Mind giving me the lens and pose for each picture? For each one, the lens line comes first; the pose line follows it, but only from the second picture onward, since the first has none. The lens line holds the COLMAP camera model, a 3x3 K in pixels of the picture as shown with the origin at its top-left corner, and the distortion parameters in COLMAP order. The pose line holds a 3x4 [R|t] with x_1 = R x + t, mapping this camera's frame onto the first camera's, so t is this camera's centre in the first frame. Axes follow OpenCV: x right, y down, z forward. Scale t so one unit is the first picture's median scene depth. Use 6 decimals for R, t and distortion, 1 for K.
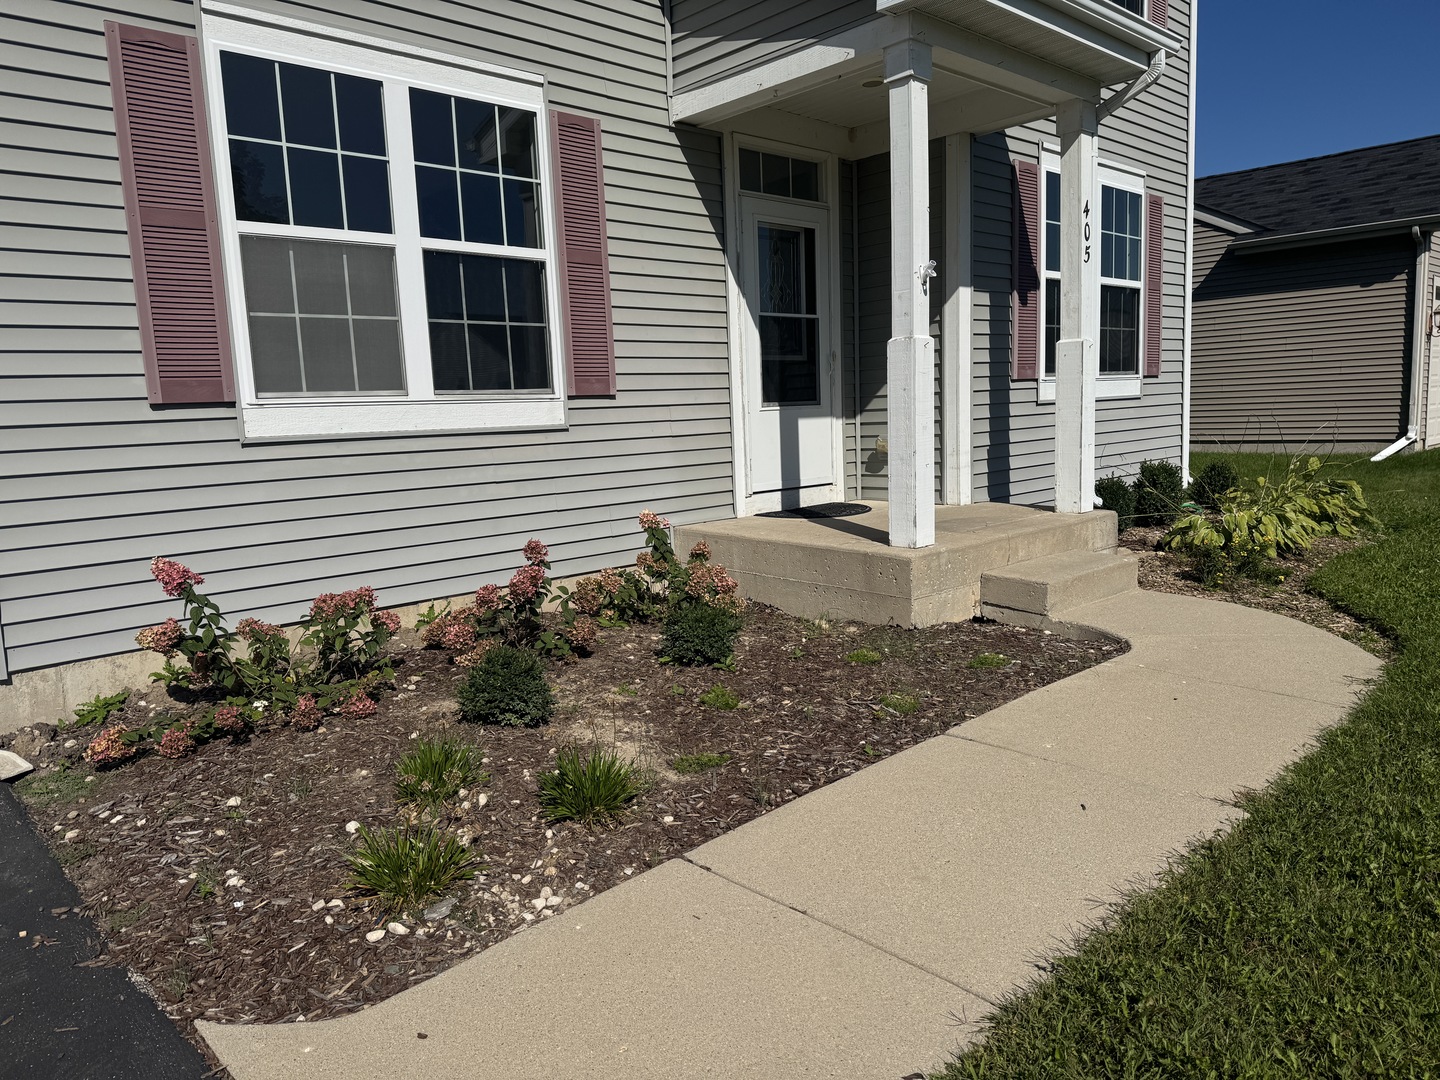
lens RADIAL K [[1014.0, 0, 716.1], [0, 1014.0, 543.4], [0, 0, 1]] dist [0.025993, -0.022596]
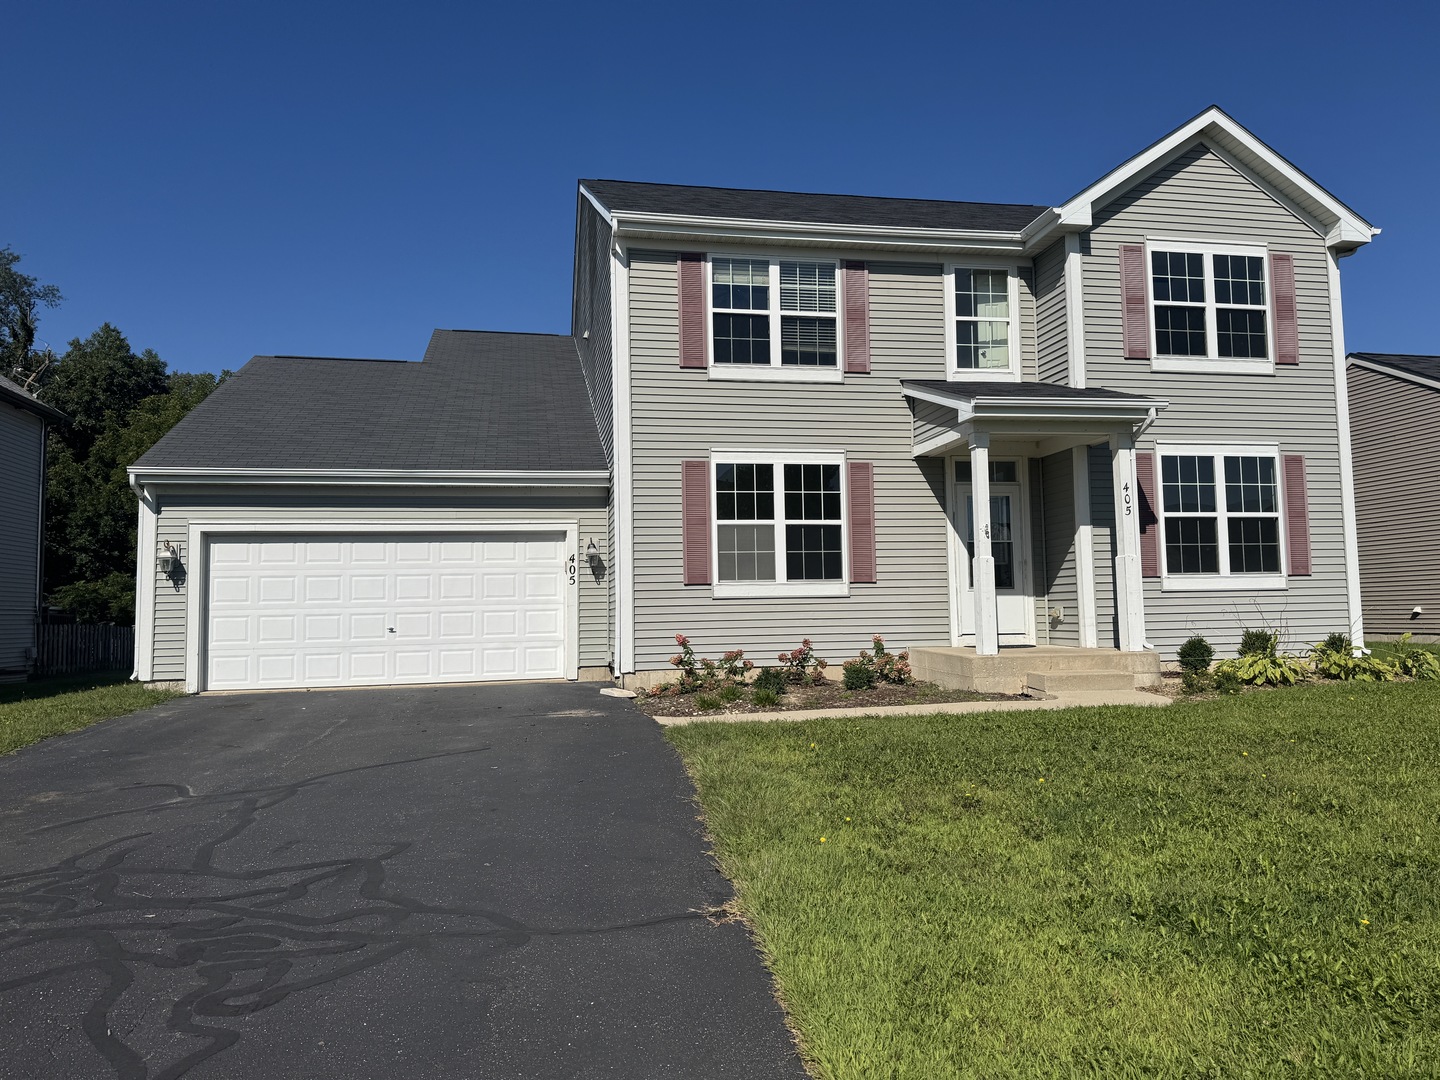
lens RADIAL K [[1014.0, 0, 722.5], [0, 1014.0, 538.1], [0, 0, 1]] dist [0.025993, -0.022596]
pose [[0.840375, -0.011695, -0.541878, 0.866648], [-0.088924, 0.983245, -0.159129, 0.145892], [0.534660, 0.181914, 0.825255, -1.060366]]
